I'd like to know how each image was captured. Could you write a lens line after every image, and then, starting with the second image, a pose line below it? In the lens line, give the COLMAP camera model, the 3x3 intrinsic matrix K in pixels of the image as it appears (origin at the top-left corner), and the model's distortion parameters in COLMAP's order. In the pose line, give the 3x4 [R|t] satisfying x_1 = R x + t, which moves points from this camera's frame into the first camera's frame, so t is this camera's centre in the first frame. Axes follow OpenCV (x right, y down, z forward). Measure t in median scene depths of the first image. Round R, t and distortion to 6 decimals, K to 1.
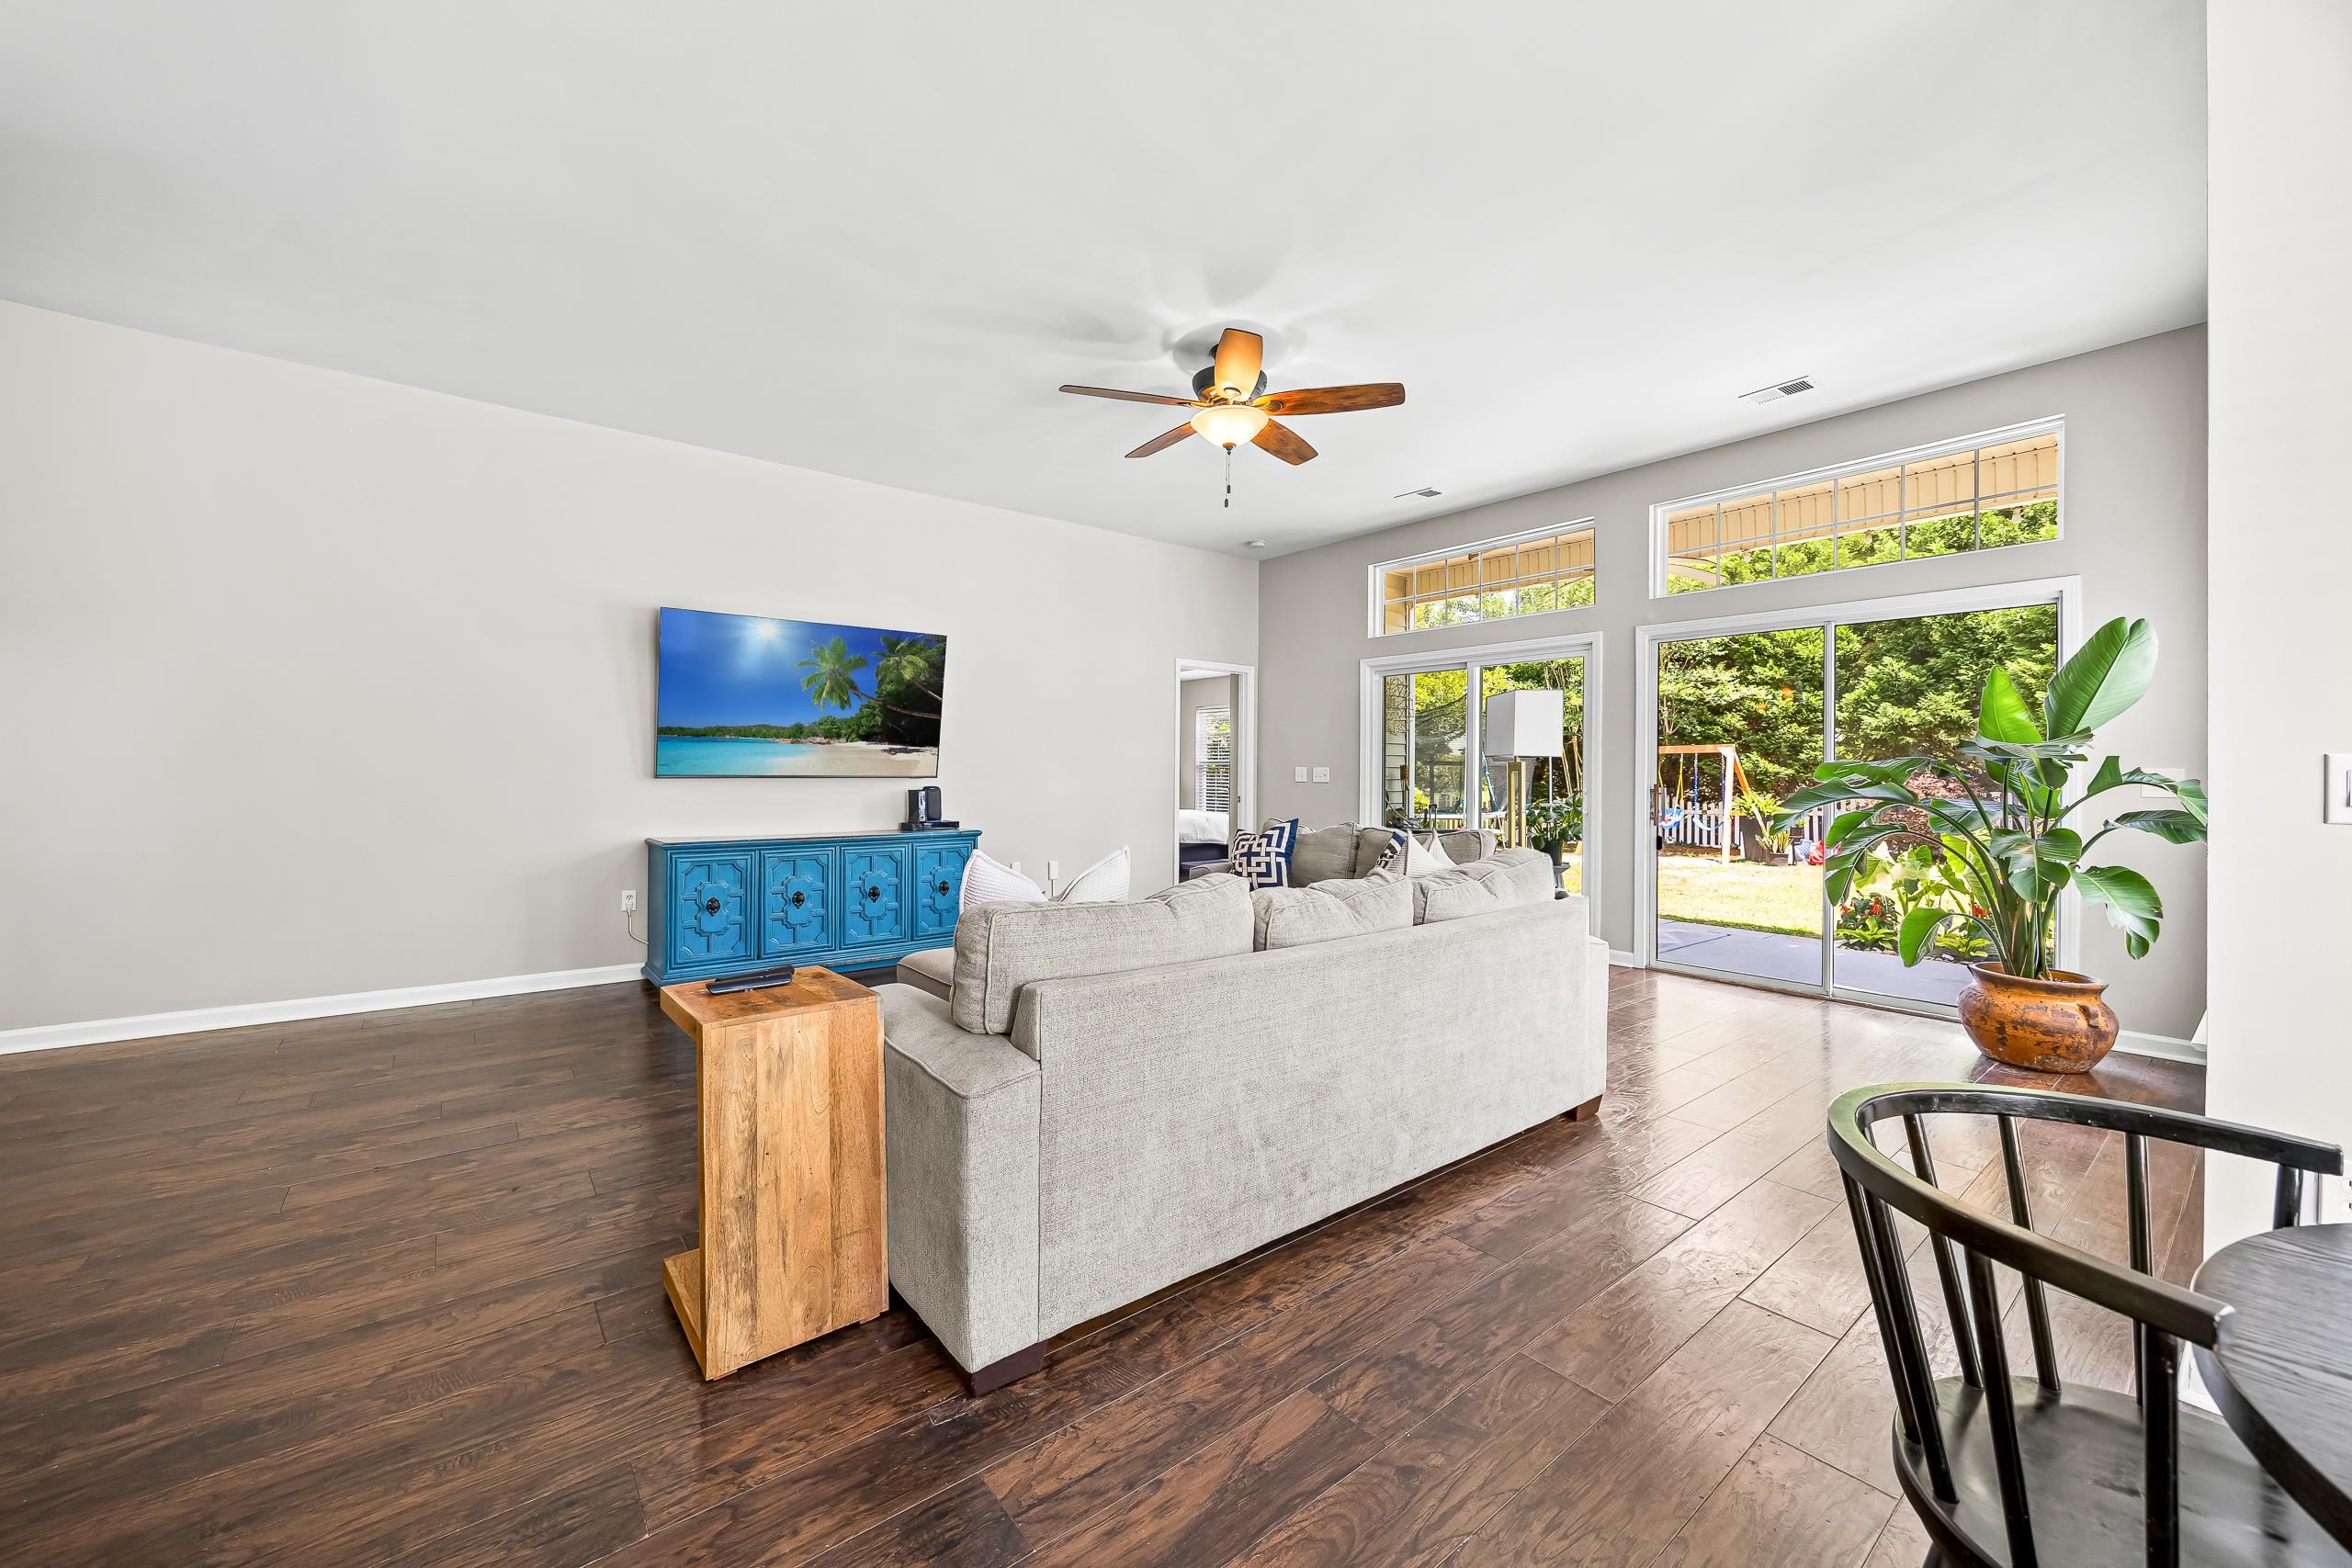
lens RADIAL K [[902.9, 0, 1179.5], [0, 902.9, 769.1], [0, 0, 1]] dist [0.001122, 0.000231]
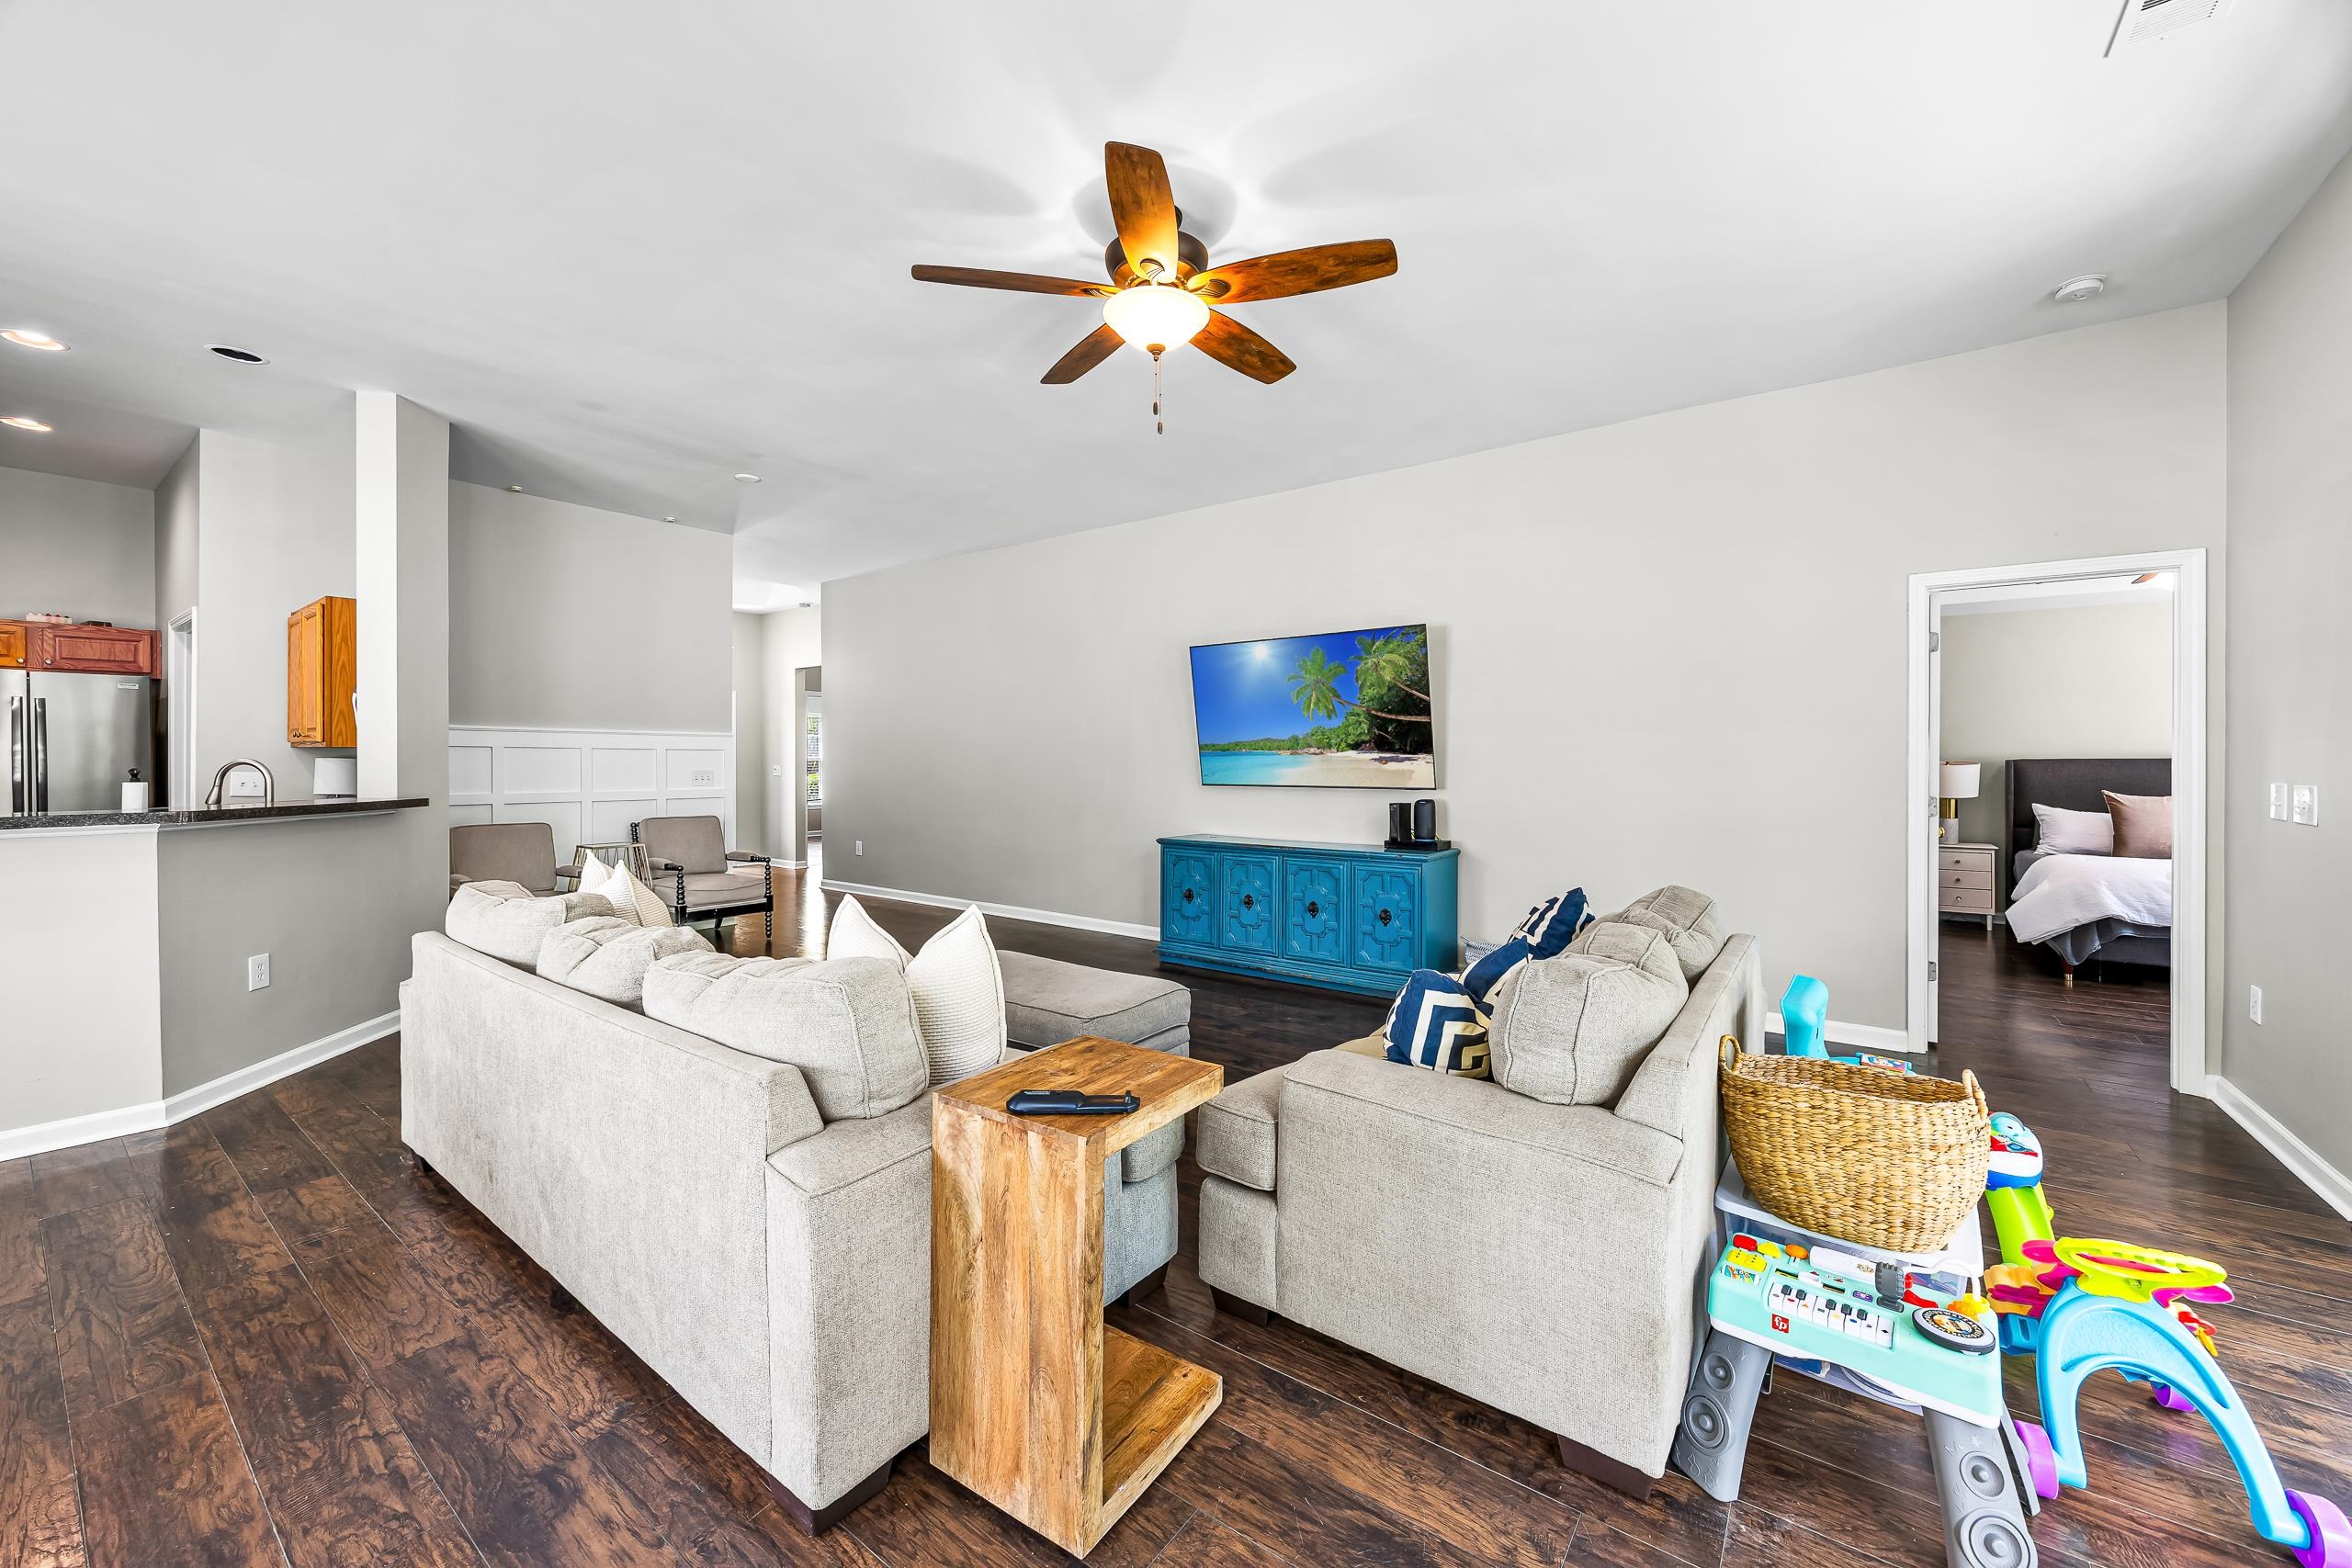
lens RADIAL K [[908.4, 0, 1174.8], [0, 908.4, 779.1], [0, 0, 1]] dist [0.001303, -0.000029]
pose [[0.256744, 0.012300, -0.966401, 0.593788], [0.004414, 0.999894, 0.013899, -0.016521], [0.966469, -0.007834, 0.256663, 0.641551]]
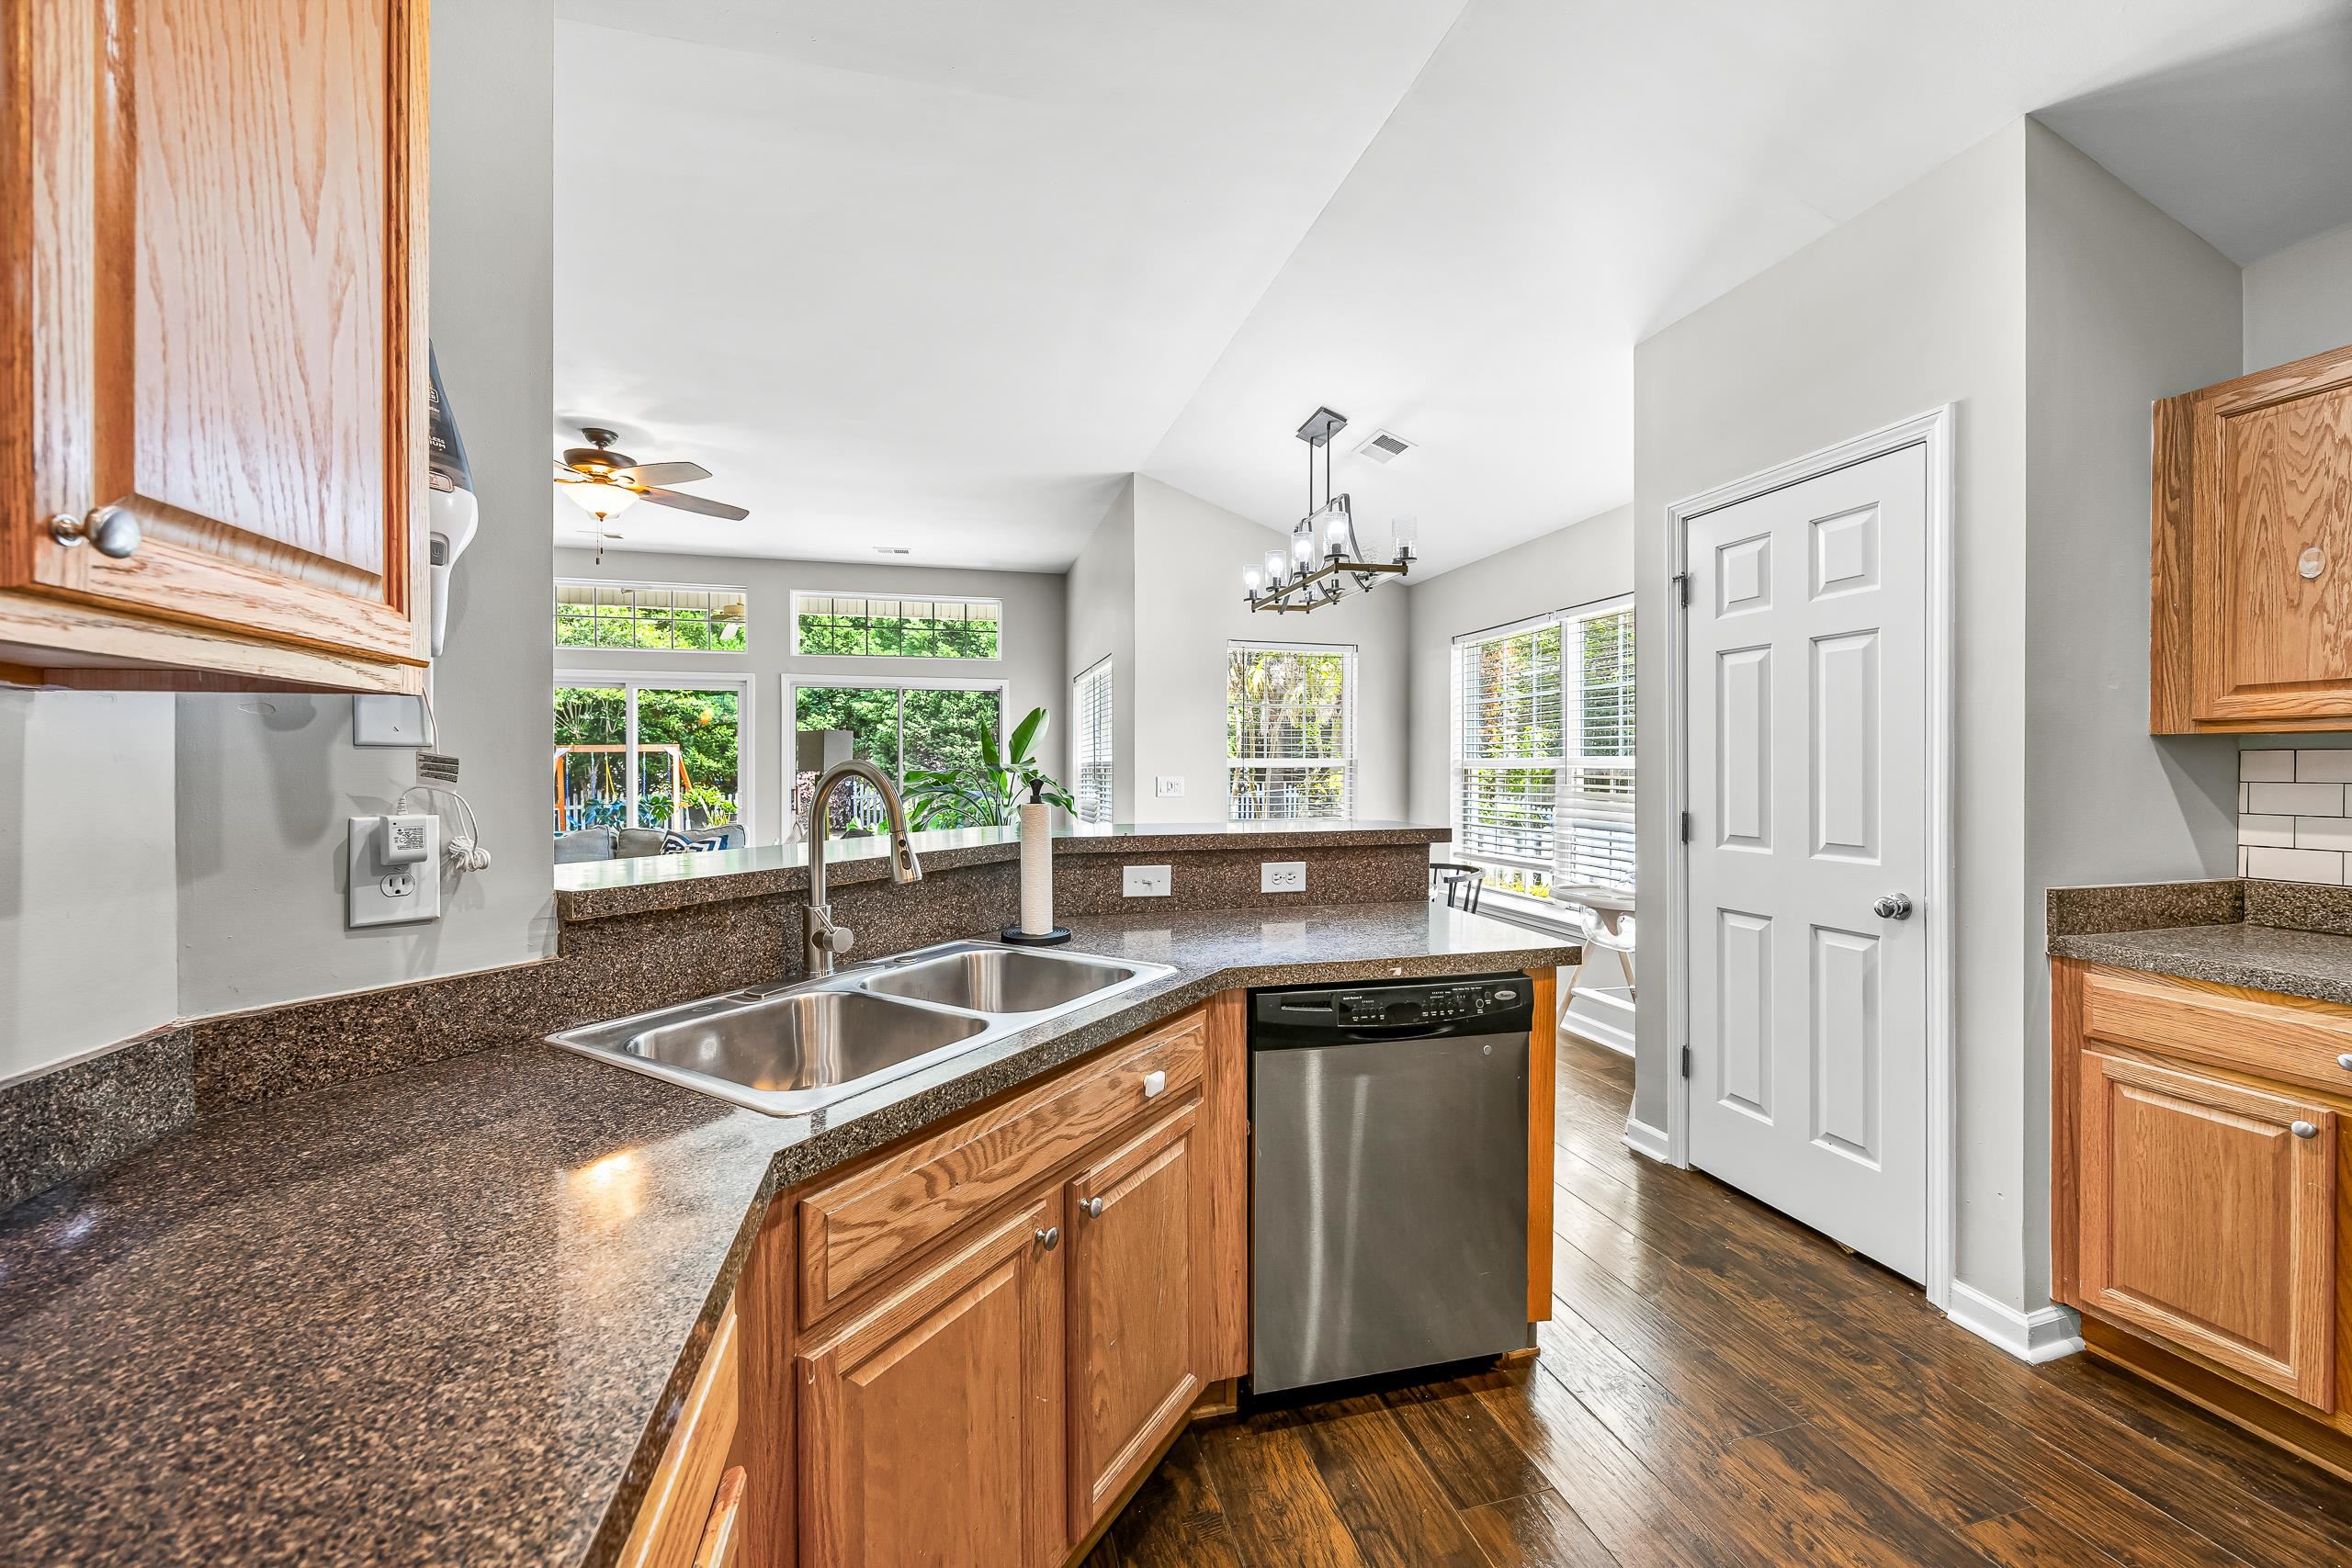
lens RADIAL K [[908.4, 0, 1174.8], [0, 908.4, 779.1], [0, 0, 1]] dist [0.001303, -0.000029]
pose [[0.400121, -0.022261, 0.916192, -0.572274], [0.002112, 0.999725, 0.023369, -0.027331], [-0.916460, -0.007415, 0.400058, -0.130086]]
